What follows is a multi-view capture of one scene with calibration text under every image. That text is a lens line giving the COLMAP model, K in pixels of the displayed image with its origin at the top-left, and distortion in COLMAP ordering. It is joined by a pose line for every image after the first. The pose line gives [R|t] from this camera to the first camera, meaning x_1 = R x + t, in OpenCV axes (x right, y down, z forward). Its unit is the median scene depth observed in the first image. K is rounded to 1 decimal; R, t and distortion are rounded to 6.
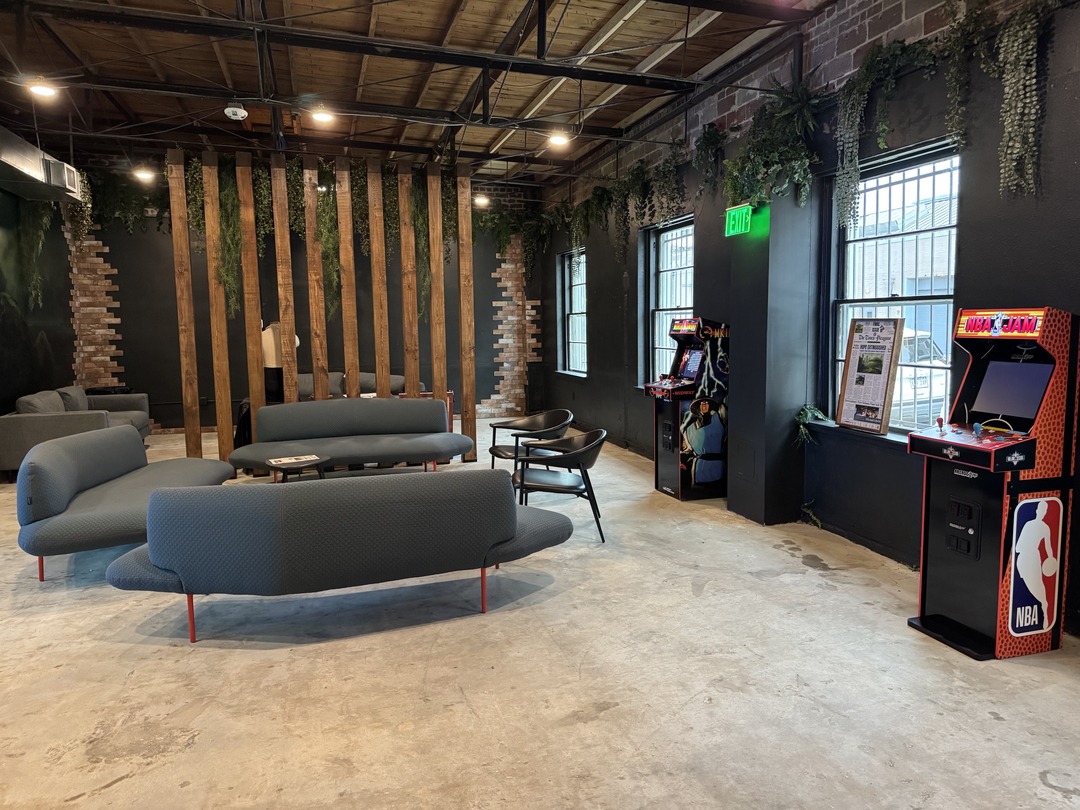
lens RADIAL K [[759.2, 0, 543.1], [0, 759.2, 401.1], [0, 0, 1]] dist [-0.000110, -0.004028]
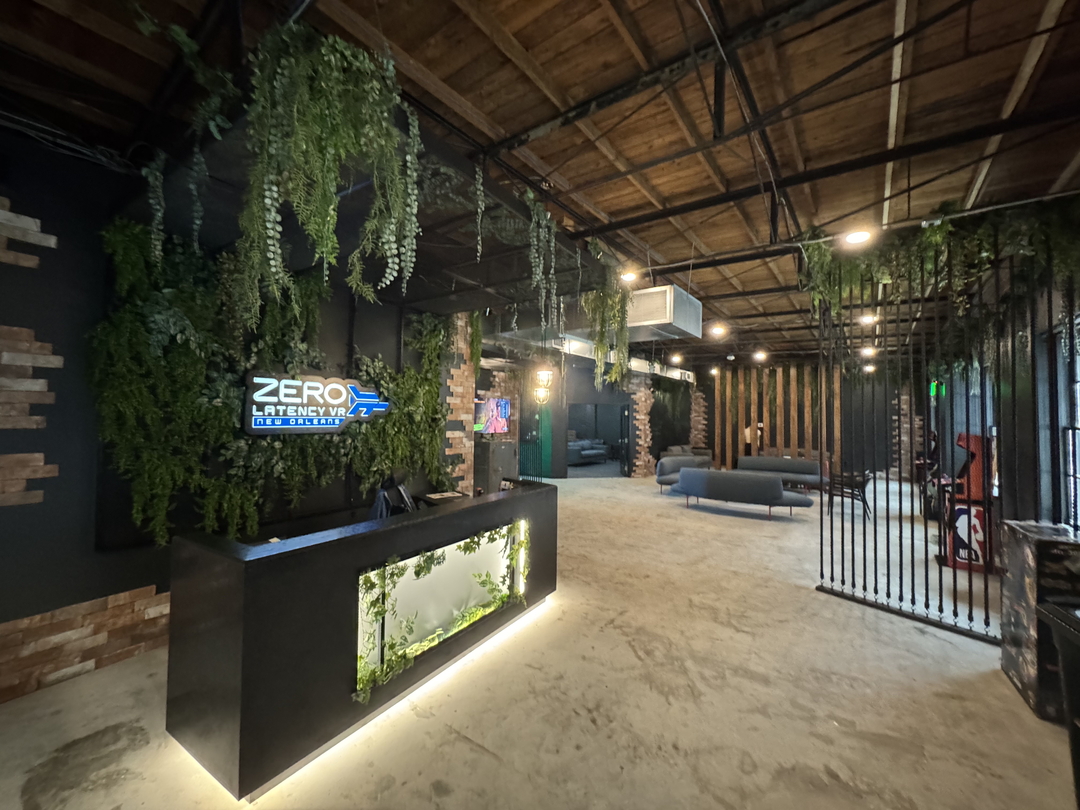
lens RADIAL K [[435.5, 0, 542.9], [0, 435.5, 403.9], [0, 0, 1]] dist [-0.000218, 0.000008]
pose [[0.591744, -0.010046, -0.806063, 0.441373], [-0.100014, 0.991282, -0.085776, 0.023400], [0.799898, 0.131375, 0.585580, -0.478204]]
